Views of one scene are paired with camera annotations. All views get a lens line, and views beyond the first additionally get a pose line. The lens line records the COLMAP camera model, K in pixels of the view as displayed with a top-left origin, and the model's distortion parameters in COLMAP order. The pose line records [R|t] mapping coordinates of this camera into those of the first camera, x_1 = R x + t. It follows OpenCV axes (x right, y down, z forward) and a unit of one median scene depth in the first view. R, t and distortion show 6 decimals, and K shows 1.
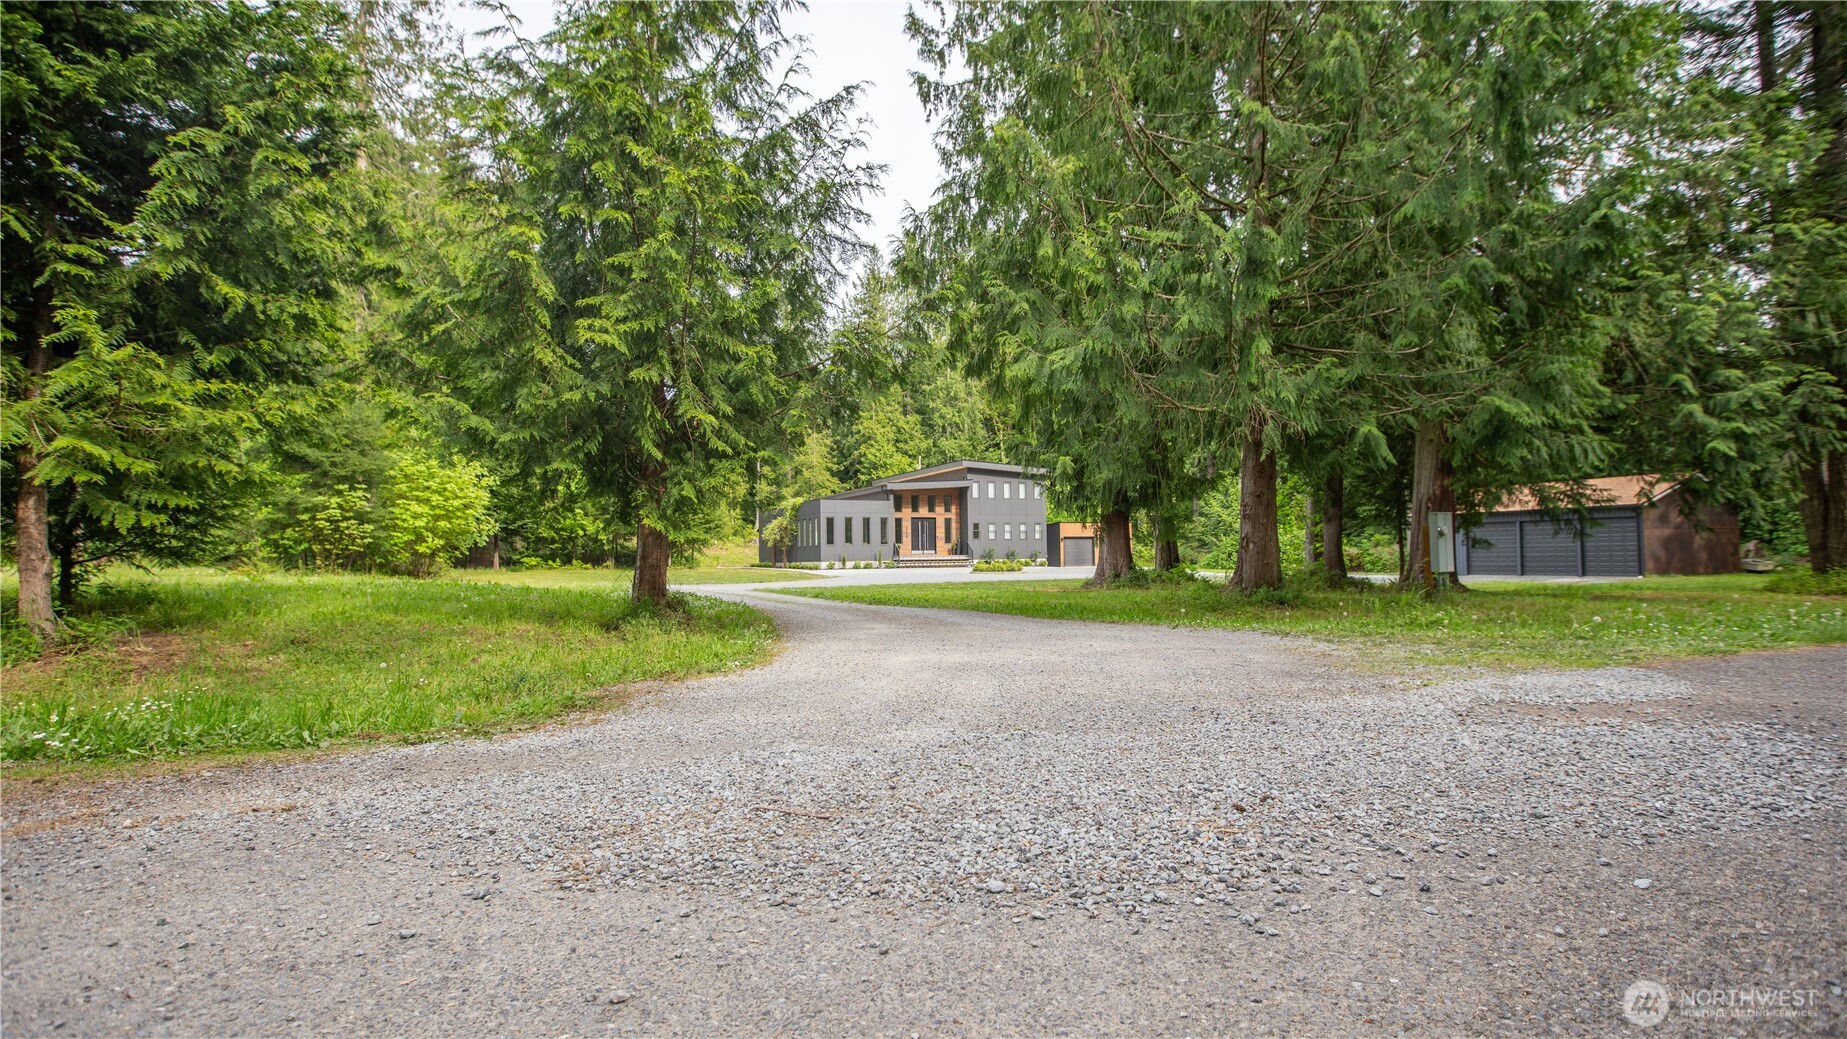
lens RADIAL K [[903.1, 0, 923.5], [0, 903.1, 519.5], [0, 0, 1]] dist [-0.000098, -0.000005]
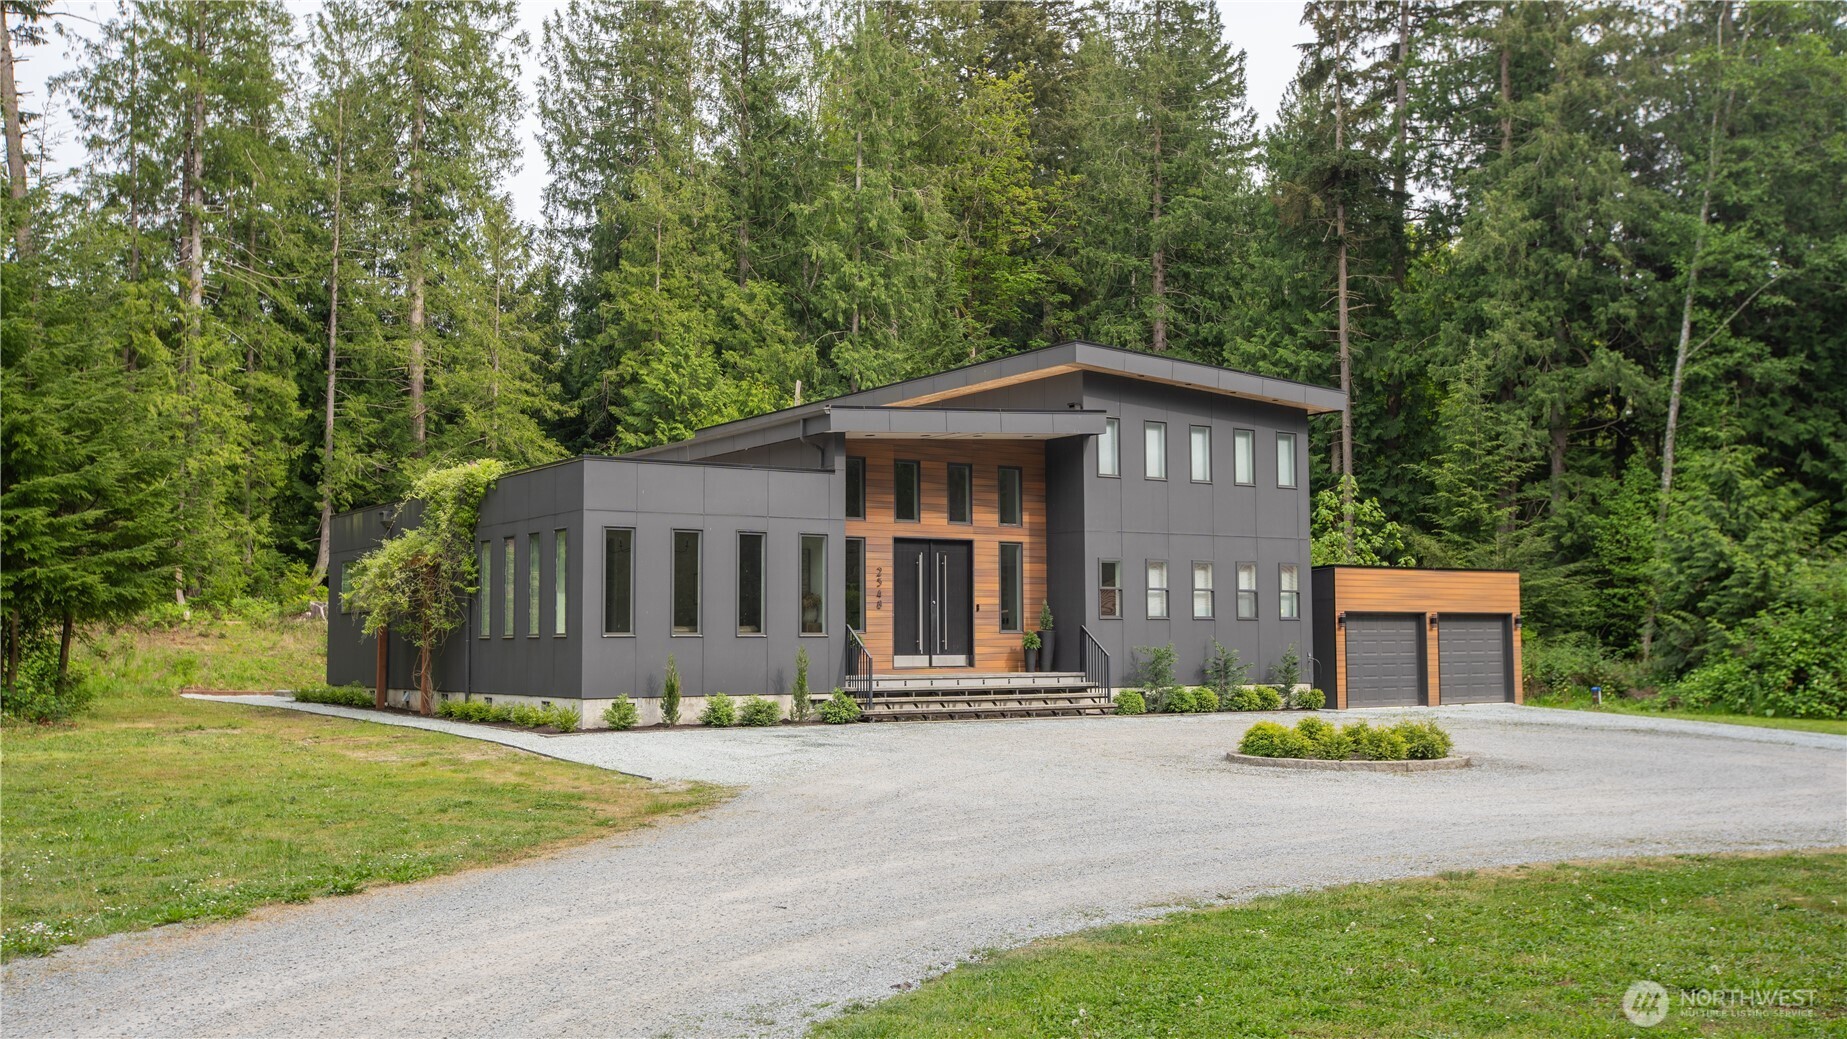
lens RADIAL K [[1711.7, 0, 923.5], [0, 1711.7, 519.5], [0, 0, 1]] dist [0.052159, 0.001543]
pose [[0.987938, 0.019448, 0.153625, -0.085992], [-0.014926, 0.999422, -0.030533, 0.008037], [-0.154131, 0.027872, 0.987657, 0.459364]]
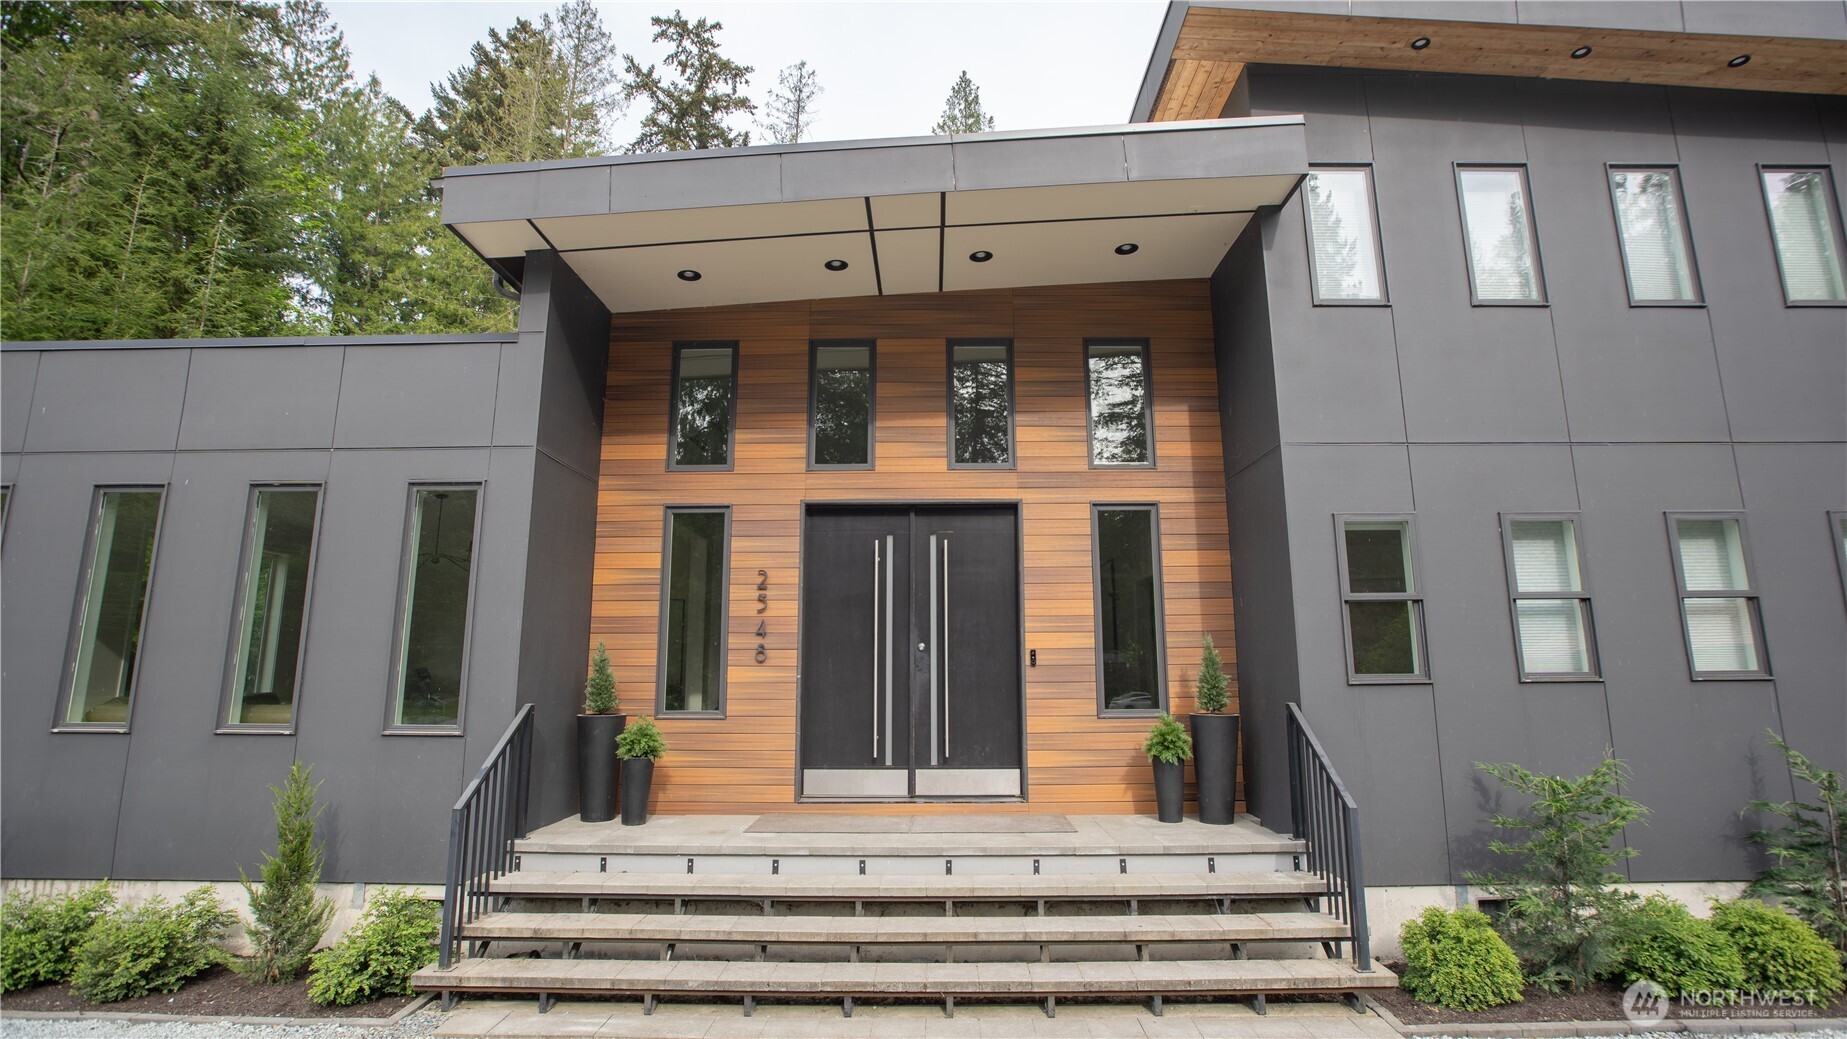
lens RADIAL K [[851.6, 0, 938.1], [0, 851.6, 518.5], [0, 0, 1]] dist [-0.018221, 0.001193]
pose [[0.909887, -0.065560, -0.409644, 0.052549], [0.011843, 0.991136, -0.132319, 0.015676], [0.414688, 0.115544, 0.902598, 0.884520]]
